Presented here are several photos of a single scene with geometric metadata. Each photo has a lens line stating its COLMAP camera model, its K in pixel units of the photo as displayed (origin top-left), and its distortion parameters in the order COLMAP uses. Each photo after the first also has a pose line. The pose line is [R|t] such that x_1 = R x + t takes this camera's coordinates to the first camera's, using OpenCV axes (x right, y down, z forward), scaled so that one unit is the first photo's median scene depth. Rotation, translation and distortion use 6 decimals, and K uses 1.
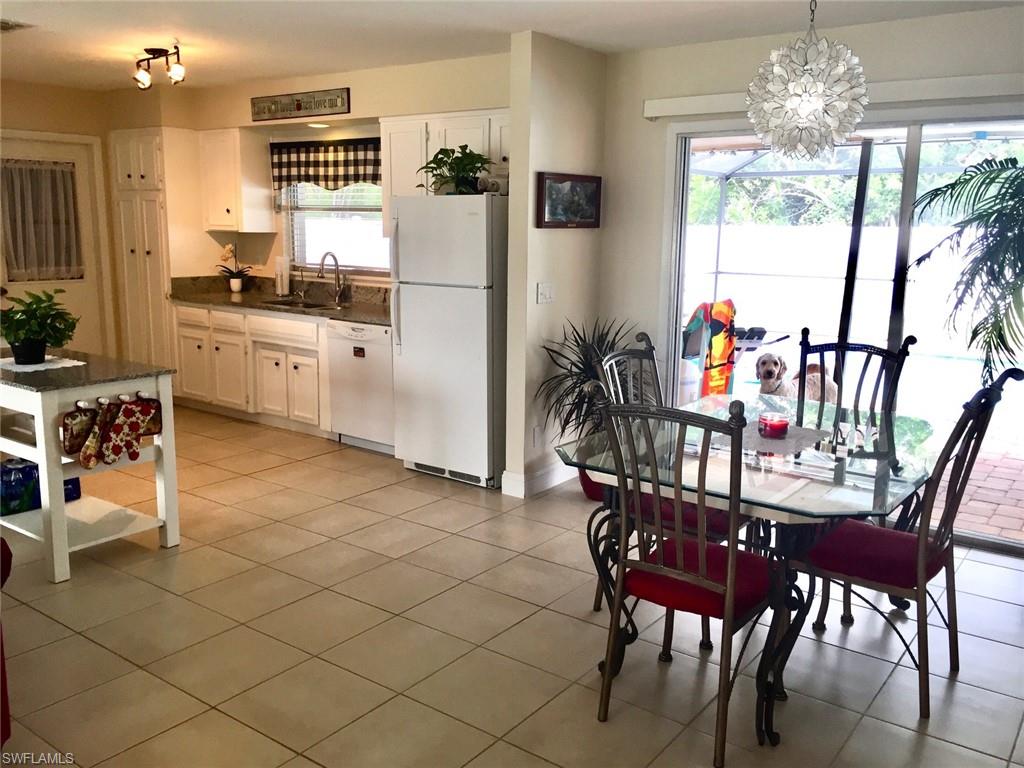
lens RADIAL K [[874.2, 0, 515.9], [0, 874.2, 381.2], [0, 0, 1]] dist [0.077215, -0.101625]
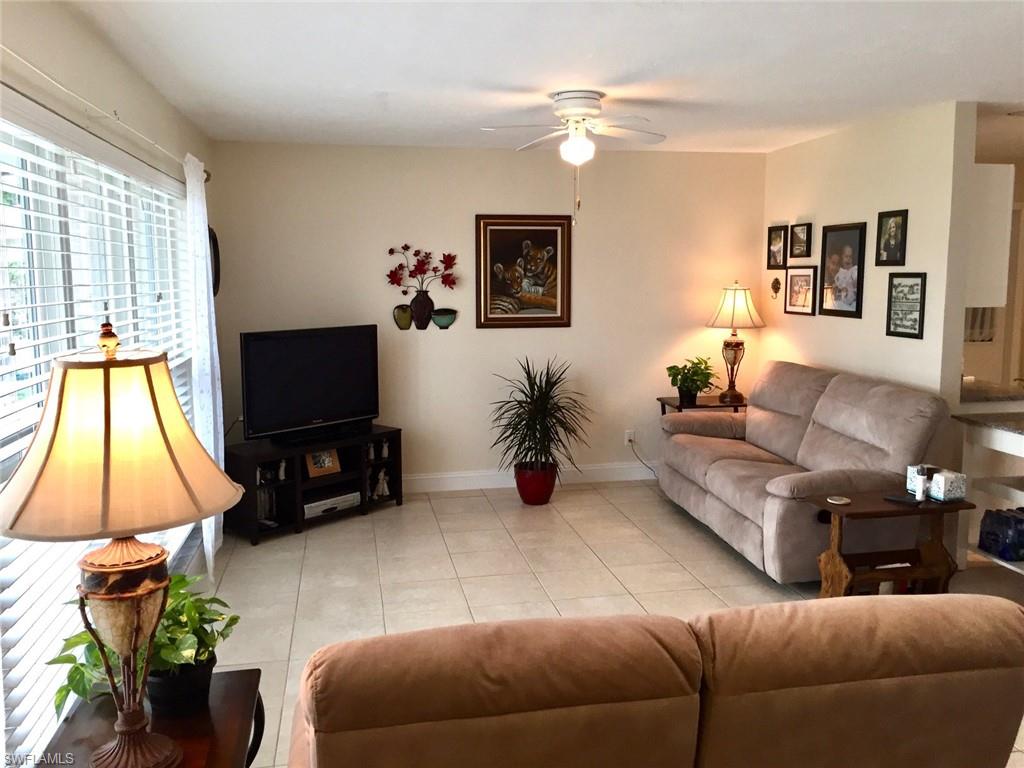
lens RADIAL K [[874.2, 0, 516.2], [0, 874.2, 378.3], [0, 0, 1]] dist [0.077215, -0.101625]
pose [[0.734246, 0.068580, -0.675410, -0.265611], [-0.109134, 0.993869, -0.017724, 0.005980], [0.670054, 0.086724, 0.737229, -0.152032]]
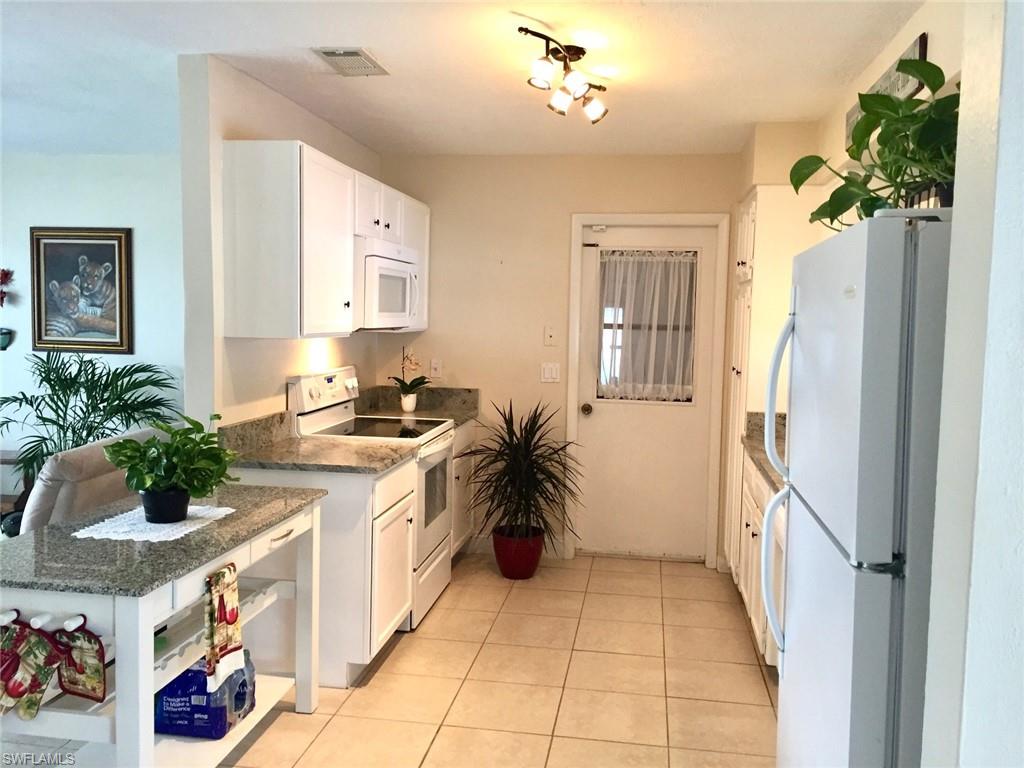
lens RADIAL K [[874.2, 0, 516.5], [0, 874.2, 380.4], [0, 0, 1]] dist [0.077215, -0.101625]
pose [[0.465105, 0.064633, -0.882893, 0.132978], [-0.175161, 0.984332, -0.020216, -0.123370], [0.867753, 0.164051, 0.469139, 0.690961]]
